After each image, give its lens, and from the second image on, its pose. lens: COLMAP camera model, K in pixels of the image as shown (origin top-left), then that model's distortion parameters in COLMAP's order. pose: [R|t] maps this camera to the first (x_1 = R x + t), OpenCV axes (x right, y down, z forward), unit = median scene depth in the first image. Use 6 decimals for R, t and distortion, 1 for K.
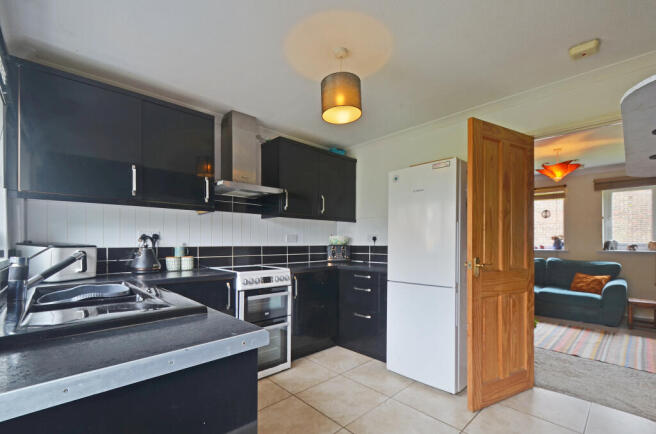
lens RADIAL K [[288.7, 0, 320.6], [0, 288.7, 243.6], [0, 0, 1]] dist [0.002337, -0.002508]
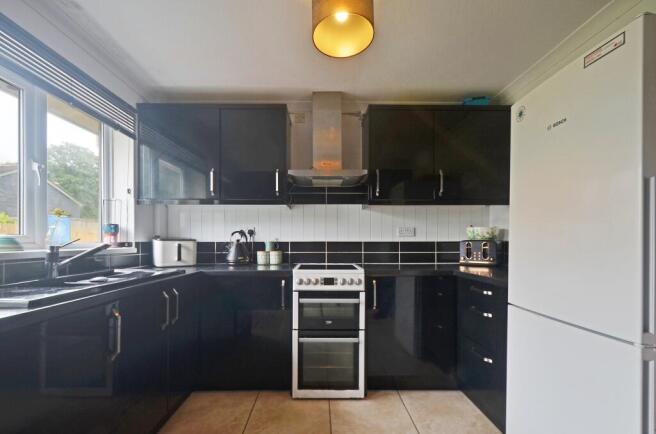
lens RADIAL K [[288.7, 0, 326.2], [0, 288.7, 237.5], [0, 0, 1]] dist [0.002337, -0.002508]
pose [[0.737059, -0.006507, -0.675797, 0.349520], [0.000188, 0.999956, -0.009423, 0.006735], [0.675828, 0.006818, 0.737028, 0.360863]]
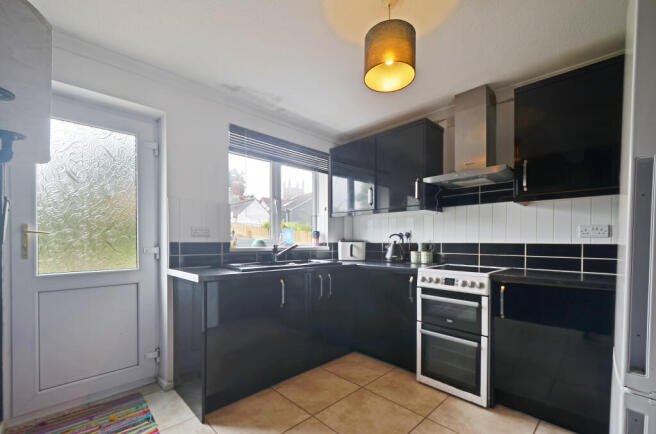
lens RADIAL K [[288.7, 0, 322.5], [0, 288.7, 239.8], [0, 0, 1]] dist [0.002337, -0.002508]
pose [[-0.001510, -0.002900, -0.999995, 0.639775], [-0.000047, 0.999996, -0.002900, 0.002694], [0.999999, 0.000043, -0.001510, 0.586723]]
